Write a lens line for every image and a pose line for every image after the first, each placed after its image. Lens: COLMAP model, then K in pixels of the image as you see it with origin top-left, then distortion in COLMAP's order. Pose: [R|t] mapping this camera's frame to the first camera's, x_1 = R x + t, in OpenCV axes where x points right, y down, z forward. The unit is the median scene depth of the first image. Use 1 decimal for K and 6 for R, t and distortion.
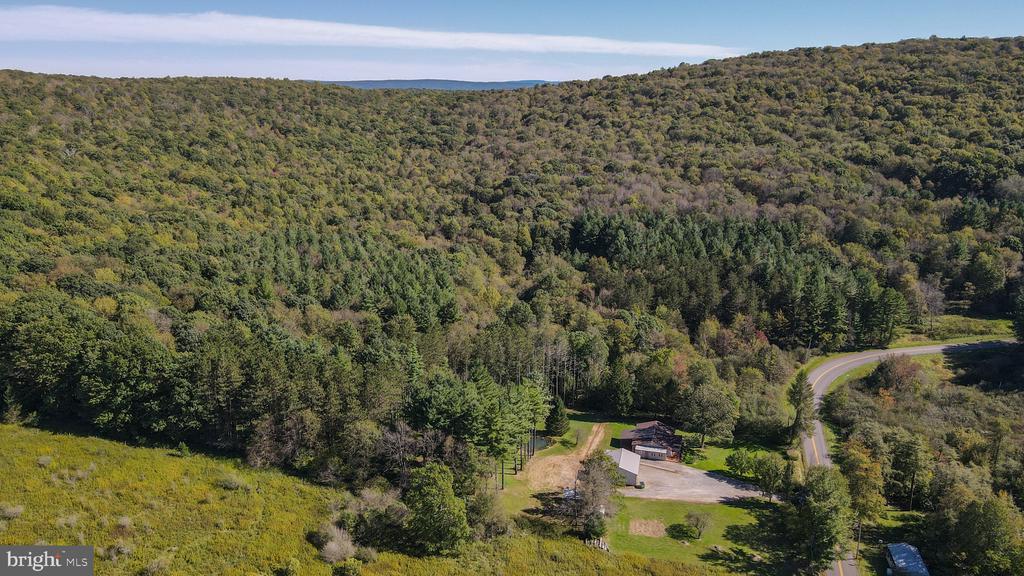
lens RADIAL K [[769.7, 0, 499.0], [0, 769.7, 288.2], [0, 0, 1]] dist [0.003790, 0.005274]
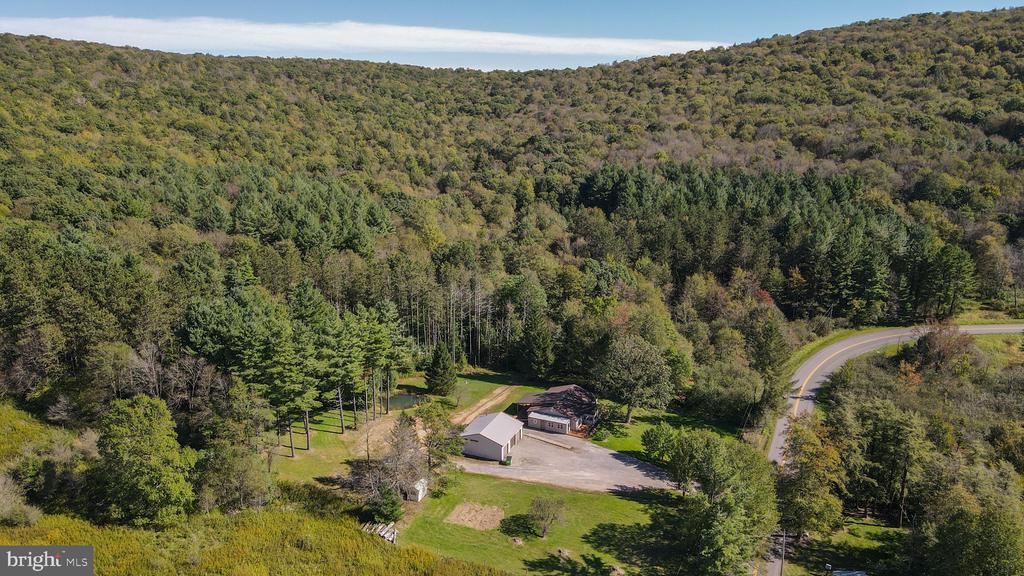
lens RADIAL K [[768.9, 0, 503.7], [0, 768.9, 287.3], [0, 0, 1]] dist [0.008035, 0.004525]
pose [[0.989013, 0.040823, -0.142077, 0.184820], [-0.042251, 0.999082, -0.007048, 0.066695], [0.141659, 0.012973, 0.989831, 0.192554]]
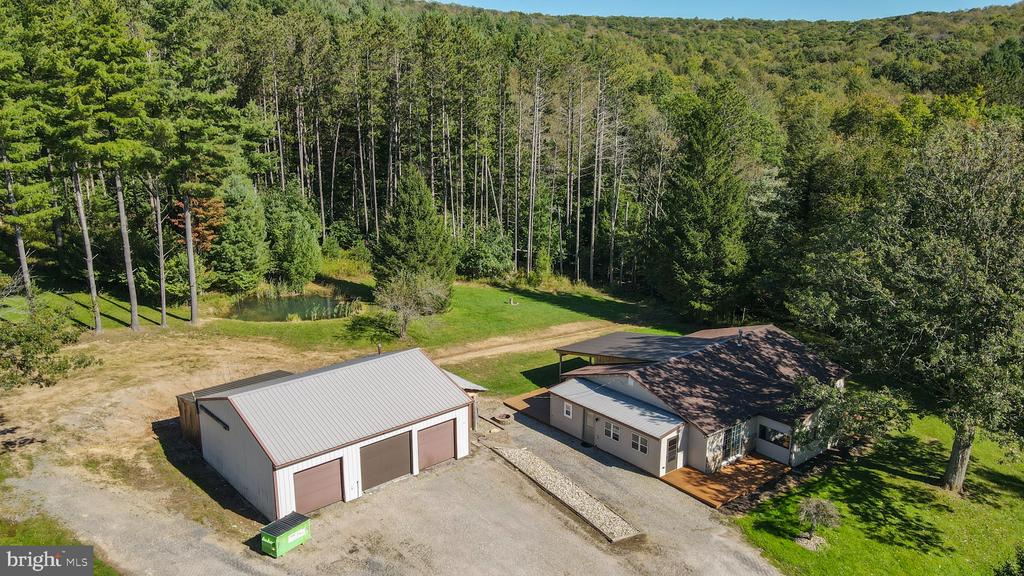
lens RADIAL K [[769.7, 0, 499.0], [0, 769.7, 288.2], [0, 0, 1]] dist [0.003790, 0.005274]
pose [[0.815728, 0.136818, -0.562022, 0.205138], [-0.146486, 0.988813, 0.028103, 0.129139], [0.559580, 0.059404, 0.826645, 0.592946]]
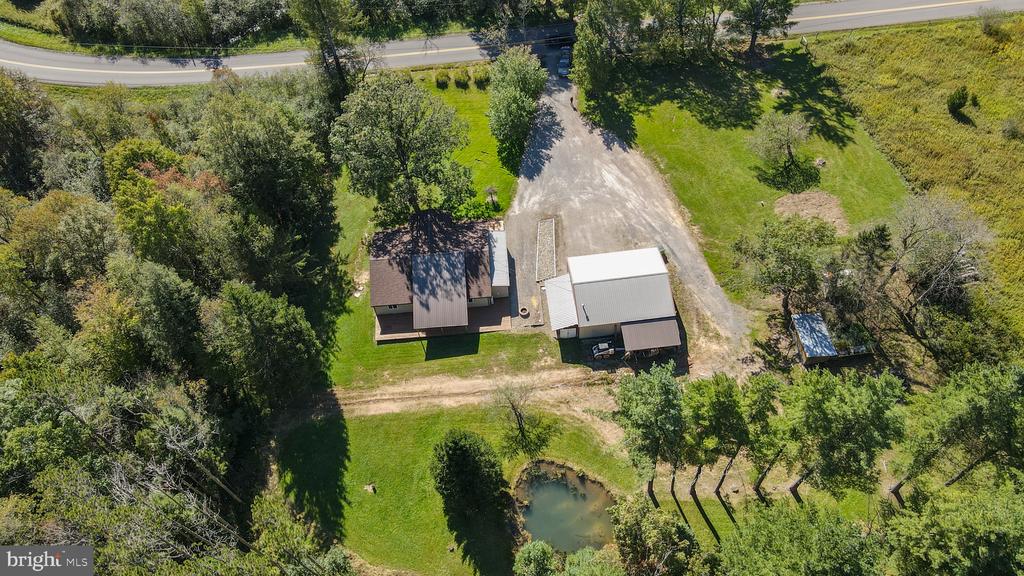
lens RADIAL K [[768.9, 0, 503.7], [0, 768.9, 287.3], [0, 0, 1]] dist [0.008035, 0.004525]
pose [[-0.328378, -0.766449, 0.552017, -0.042886], [0.303036, 0.468044, 0.830123, -0.106205], [-0.894615, 0.439875, 0.078567, 0.706374]]
